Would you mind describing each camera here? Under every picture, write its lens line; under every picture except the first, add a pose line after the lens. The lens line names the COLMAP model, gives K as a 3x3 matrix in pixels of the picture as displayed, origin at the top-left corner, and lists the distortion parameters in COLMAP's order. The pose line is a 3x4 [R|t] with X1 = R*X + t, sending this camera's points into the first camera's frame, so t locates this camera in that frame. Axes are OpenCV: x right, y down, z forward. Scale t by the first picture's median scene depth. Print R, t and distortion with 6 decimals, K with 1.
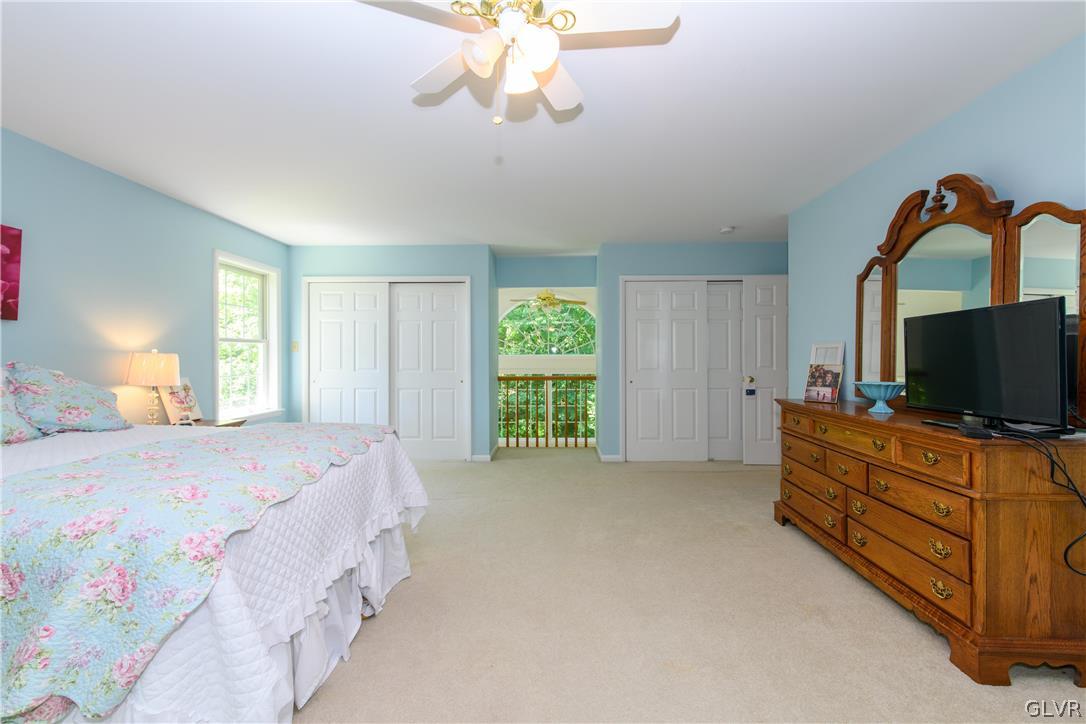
lens RADIAL K [[462.4, 0, 544.0], [0, 462.4, 359.1], [0, 0, 1]] dist [0.001471, -0.001420]
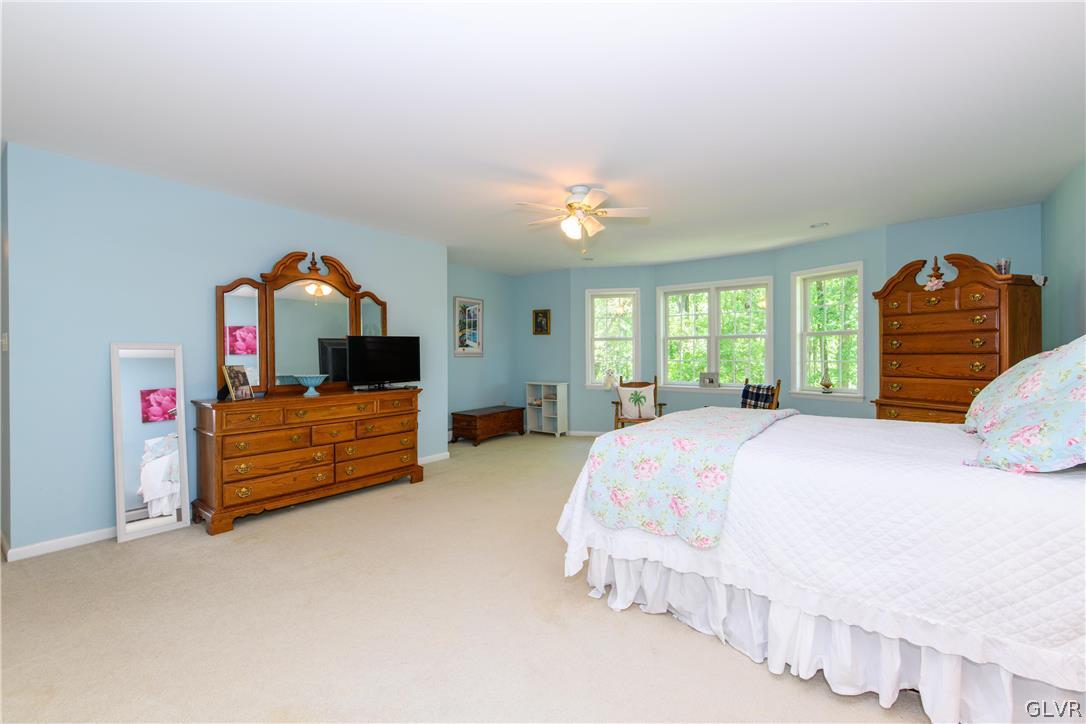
lens RADIAL K [[462.4, 0, 543.6], [0, 462.4, 358.5], [0, 0, 1]] dist [0.001471, -0.001420]
pose [[-0.807398, -0.004585, 0.589989, -0.805431], [0.005362, 0.999871, 0.015108, -0.023793], [-0.589983, 0.015361, -0.807270, 1.862029]]
